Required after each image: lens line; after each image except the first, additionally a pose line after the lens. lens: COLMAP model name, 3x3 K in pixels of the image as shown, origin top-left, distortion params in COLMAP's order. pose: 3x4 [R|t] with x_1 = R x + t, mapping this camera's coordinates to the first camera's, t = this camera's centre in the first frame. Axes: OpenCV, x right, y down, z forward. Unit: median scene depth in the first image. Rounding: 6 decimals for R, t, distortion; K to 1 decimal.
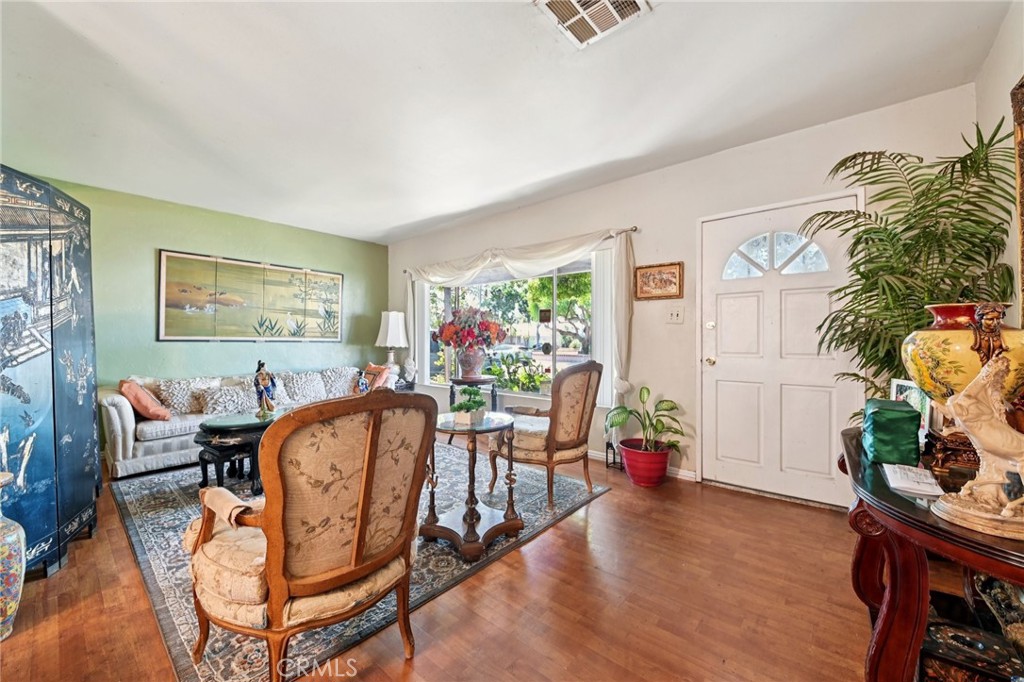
lens RADIAL K [[376.4, 0, 523.5], [0, 376.4, 339.5], [0, 0, 1]] dist [-0.022765, -0.001102]
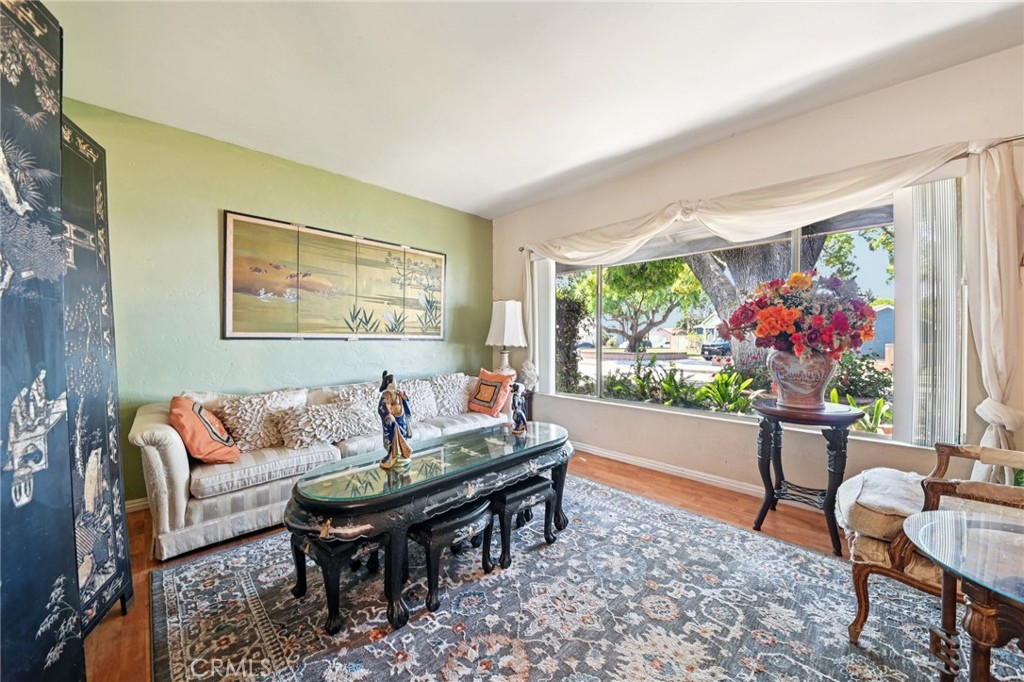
lens RADIAL K [[360.2, 0, 524.1], [0, 360.2, 342.5], [0, 0, 1]] dist [-0.007009, -0.006026]
pose [[0.995566, -0.001721, -0.094048, -0.331368], [0.002993, 0.999906, 0.013377, 0.003222], [0.094017, -0.013599, 0.995478, 0.345408]]
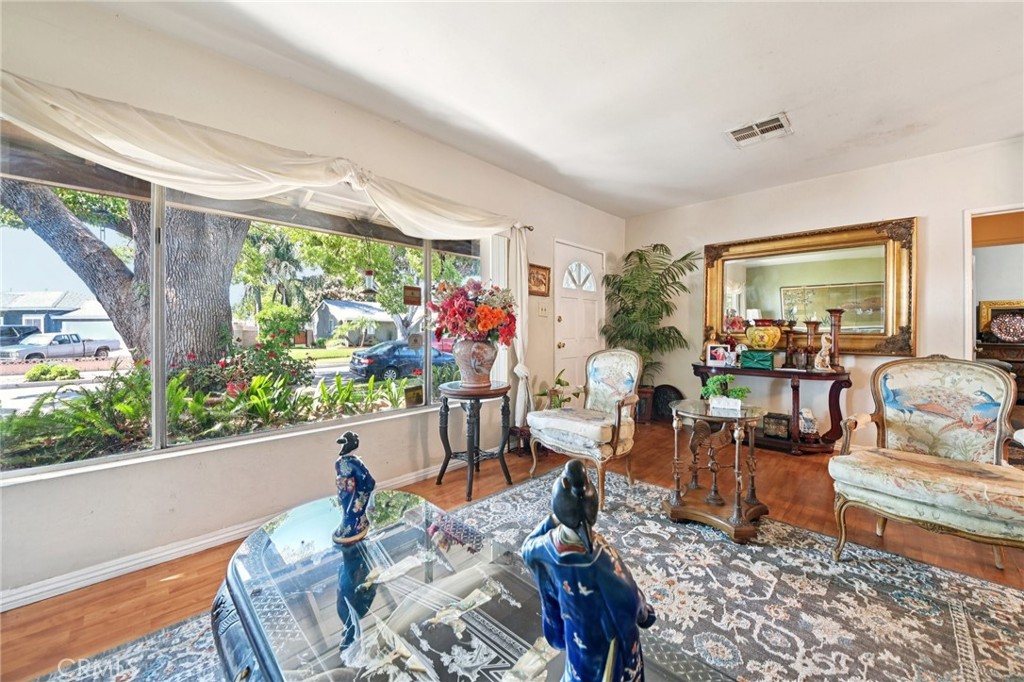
lens RADIAL K [[379.8, 0, 517.9], [0, 379.8, 331.2], [0, 0, 1]] dist [-0.016994, -0.002952]
pose [[0.093472, -0.007183, 0.995596, -0.661731], [-0.001962, 0.999971, 0.007399, -0.000317], [-0.995620, -0.002645, 0.093455, 0.763170]]
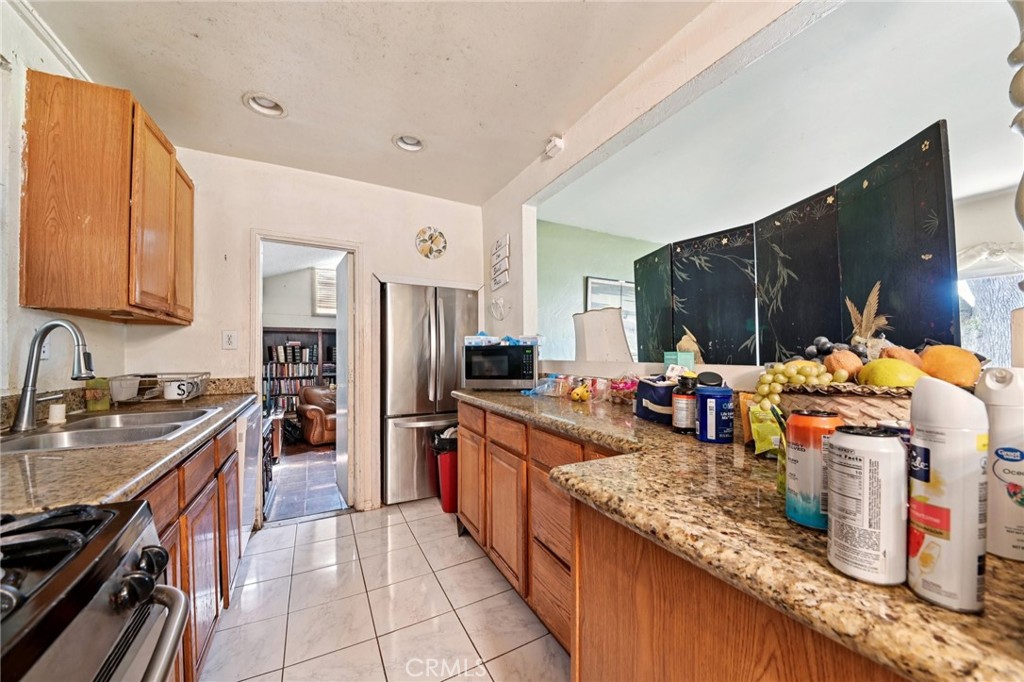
lens RADIAL K [[360.2, 0, 517.0], [0, 360.2, 352.5], [0, 0, 1]] dist [-0.007009, -0.006026]
pose [[0.921201, -0.007692, -0.389010, -0.748532], [0.008465, 0.999964, 0.000274, -0.029928], [0.388994, -0.003545, 0.921233, -0.028730]]
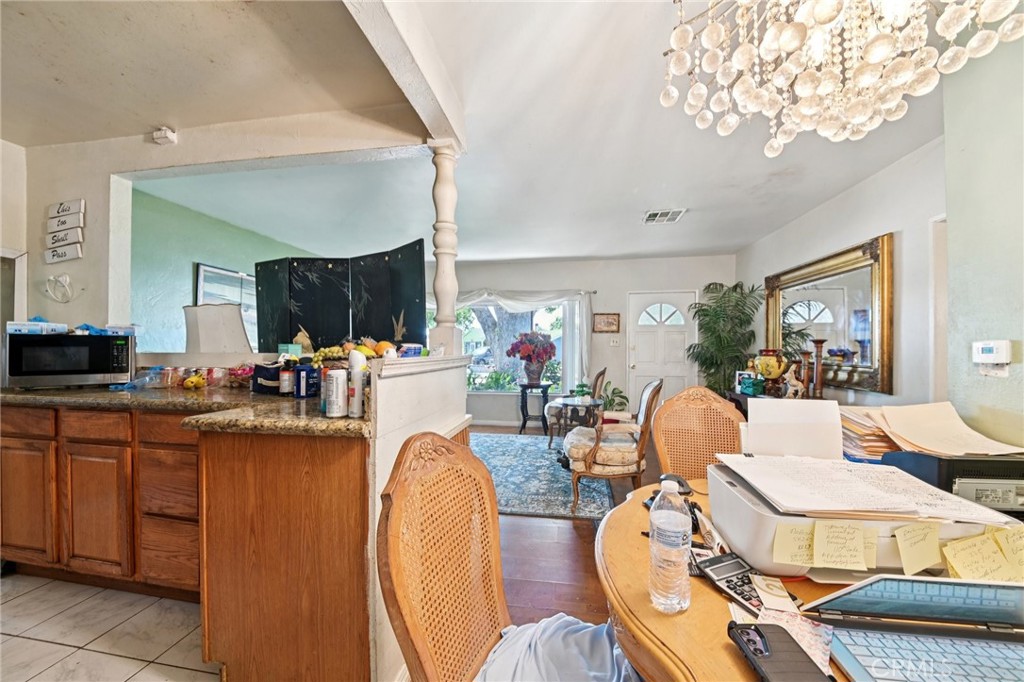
lens RADIAL K [[360.2, 0, 514.1], [0, 360.2, 349.9], [0, 0, 1]] dist [-0.007009, -0.006026]
pose [[0.862093, 0.000319, 0.506751, -0.723030], [-0.003149, 0.999984, 0.004727, -0.024578], [-0.506741, -0.005671, 0.862080, -0.218335]]
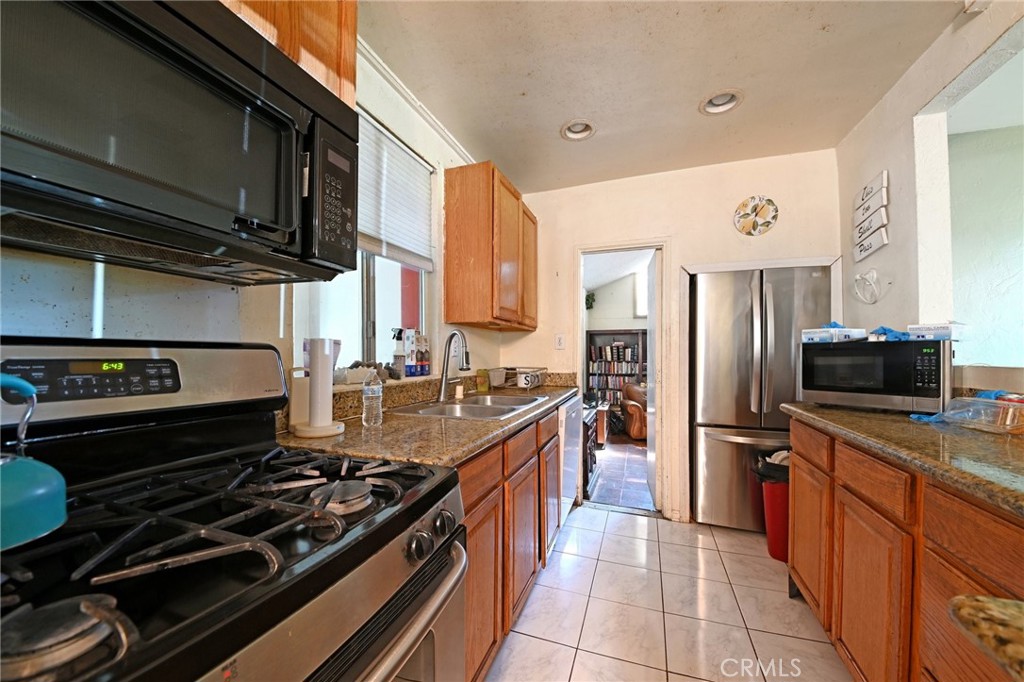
lens RADIAL K [[360.2, 0, 522.9], [0, 360.2, 352.6], [0, 0, 1]] dist [-0.007009, -0.006026]
pose [[0.323603, -0.005195, -0.946179, -0.759831], [0.004819, 0.999981, -0.003842, -0.029743], [0.946181, -0.003316, 0.323622, 0.025291]]
